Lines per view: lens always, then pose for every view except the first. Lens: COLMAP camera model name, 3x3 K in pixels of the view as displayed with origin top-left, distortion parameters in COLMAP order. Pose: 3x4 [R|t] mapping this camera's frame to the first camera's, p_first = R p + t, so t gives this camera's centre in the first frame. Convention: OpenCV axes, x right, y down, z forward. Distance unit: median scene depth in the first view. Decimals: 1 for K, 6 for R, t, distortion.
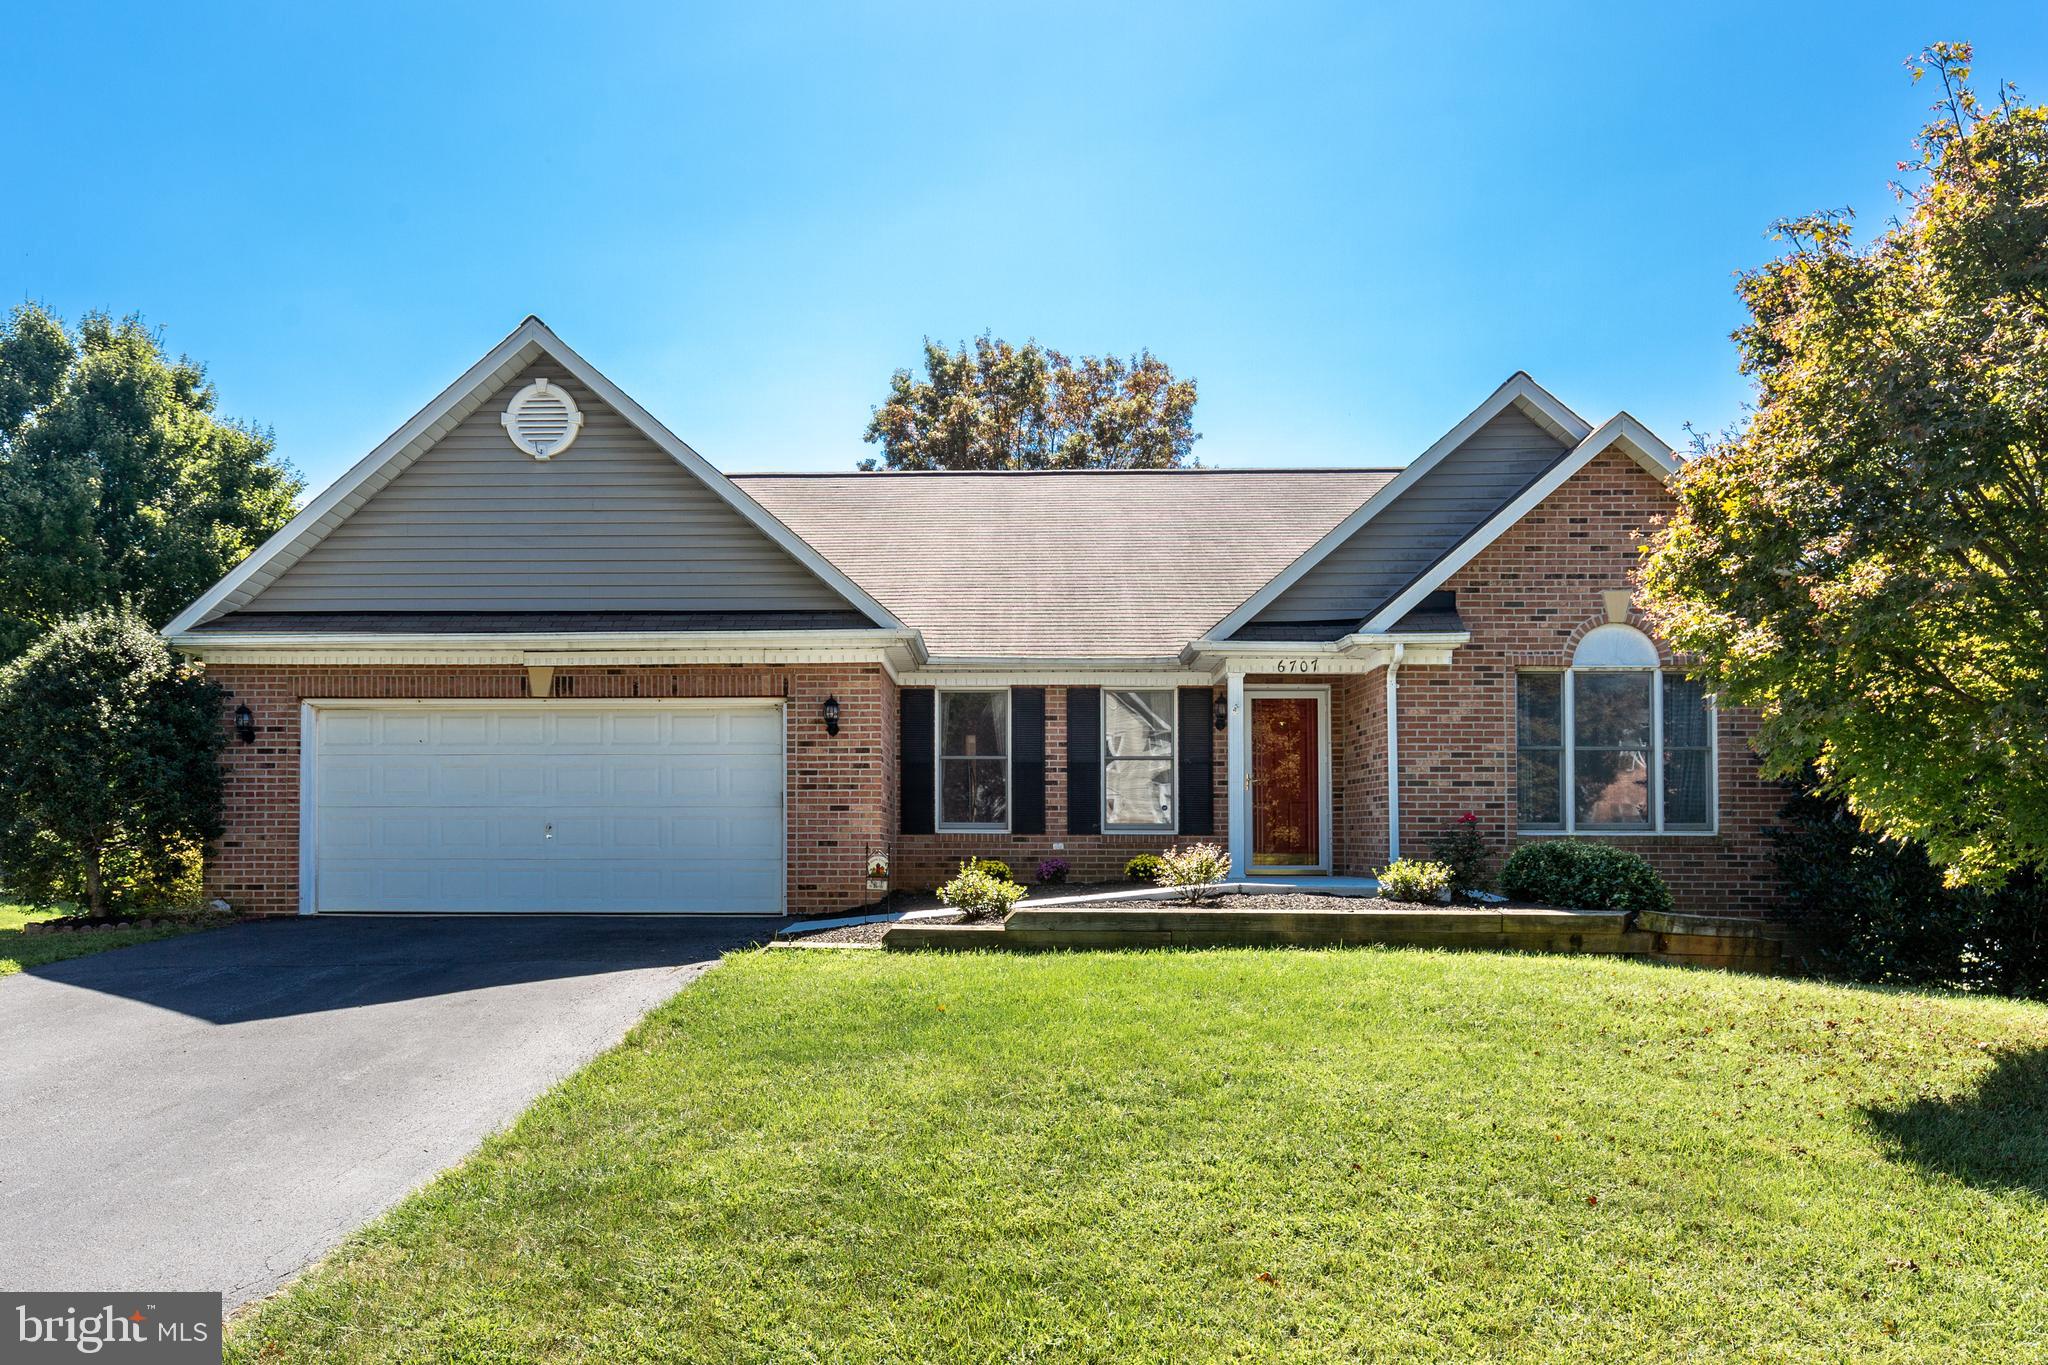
lens RADIAL K [[1528.4, 0, 1127.8], [0, 1528.4, 812.7], [0, 0, 1]] dist [0.003409, -0.000480]
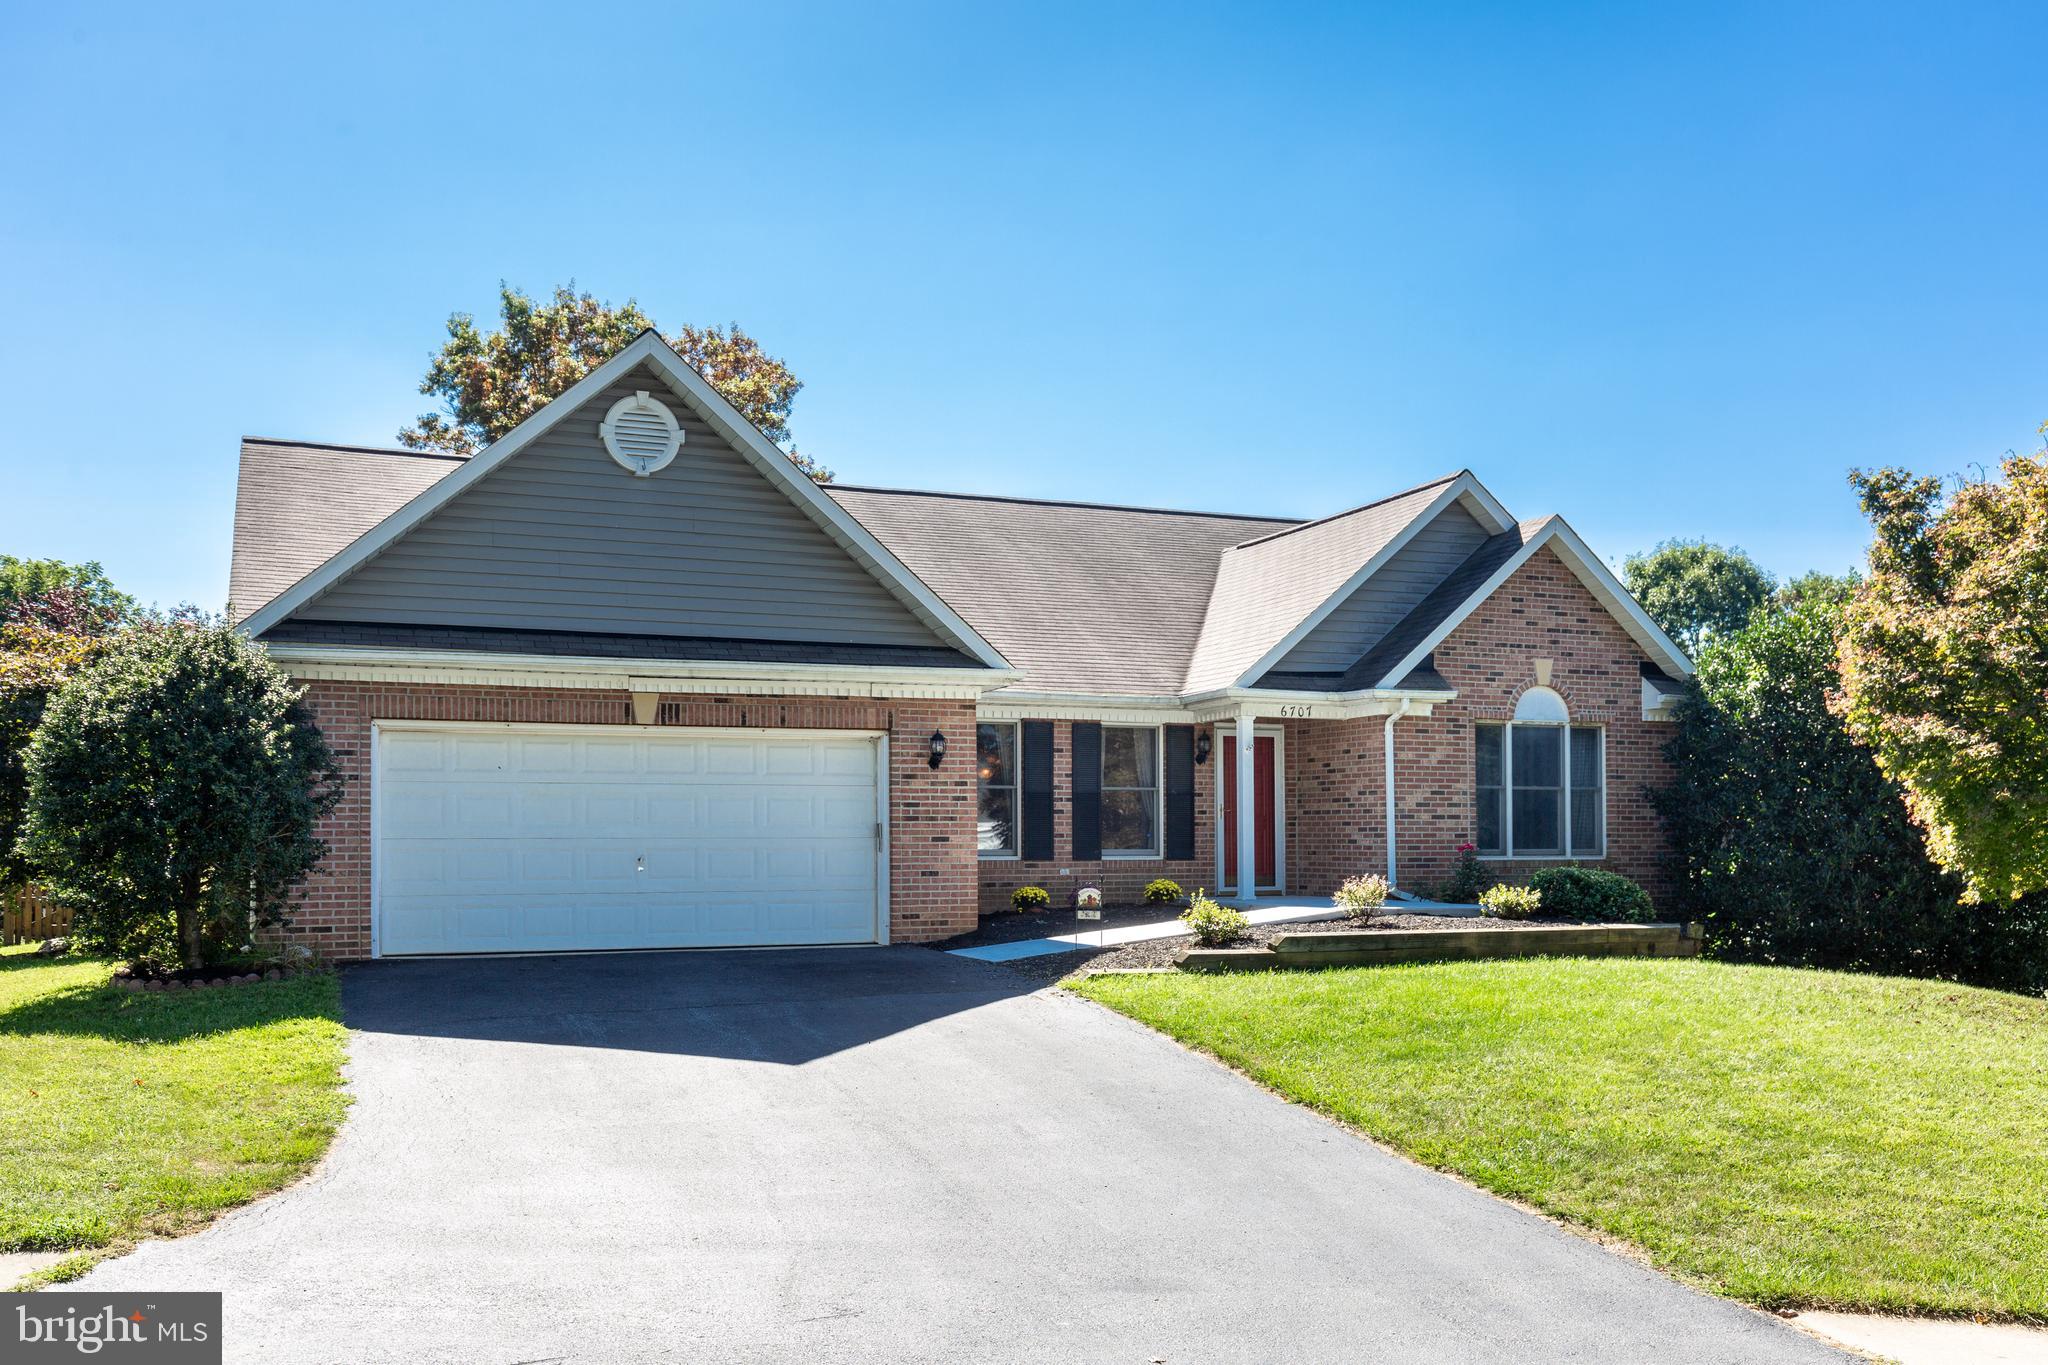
lens RADIAL K [[1763.6, 0, 995.4], [0, 1763.6, 817.5], [0, 0, 1]] dist [0.002524, 0.001581]
pose [[0.911456, 0.001532, 0.411395, -0.639991], [-0.005231, 0.999955, 0.007866, -0.027065], [-0.411364, -0.009322, 0.911423, -0.100439]]
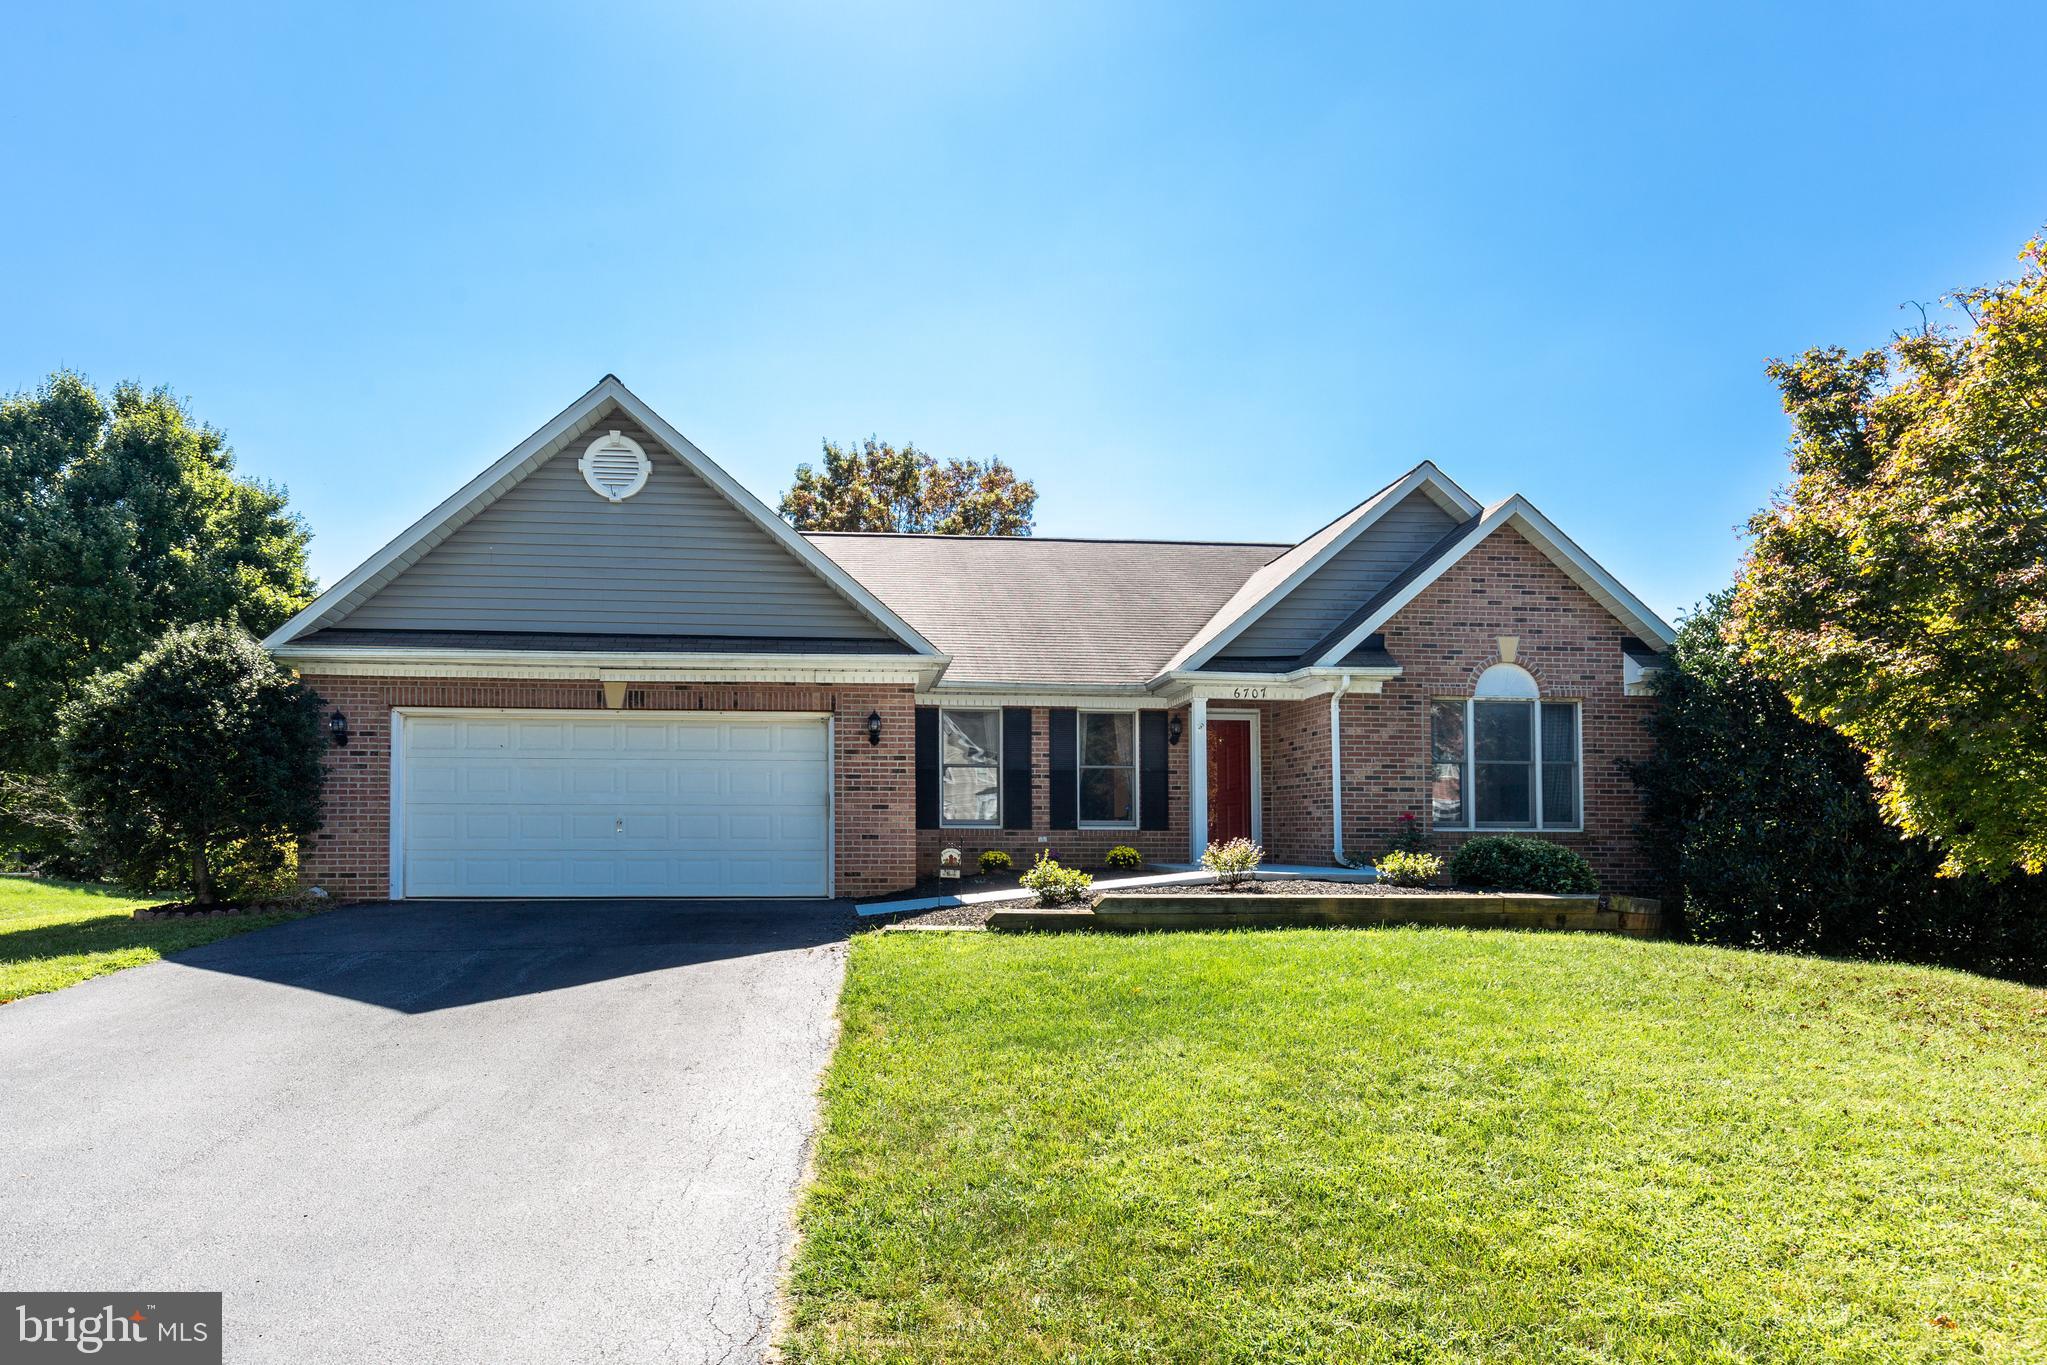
lens RADIAL K [[1108.0, 0, 1013.3], [0, 1108.0, 813.2], [0, 0, 1]] dist [-0.000862, -0.000561]
pose [[0.992738, 0.004287, 0.120223, -0.187620], [-0.004315, 0.999991, -0.000029, 0.001355], [-0.120223, -0.000490, 0.992747, 0.141874]]
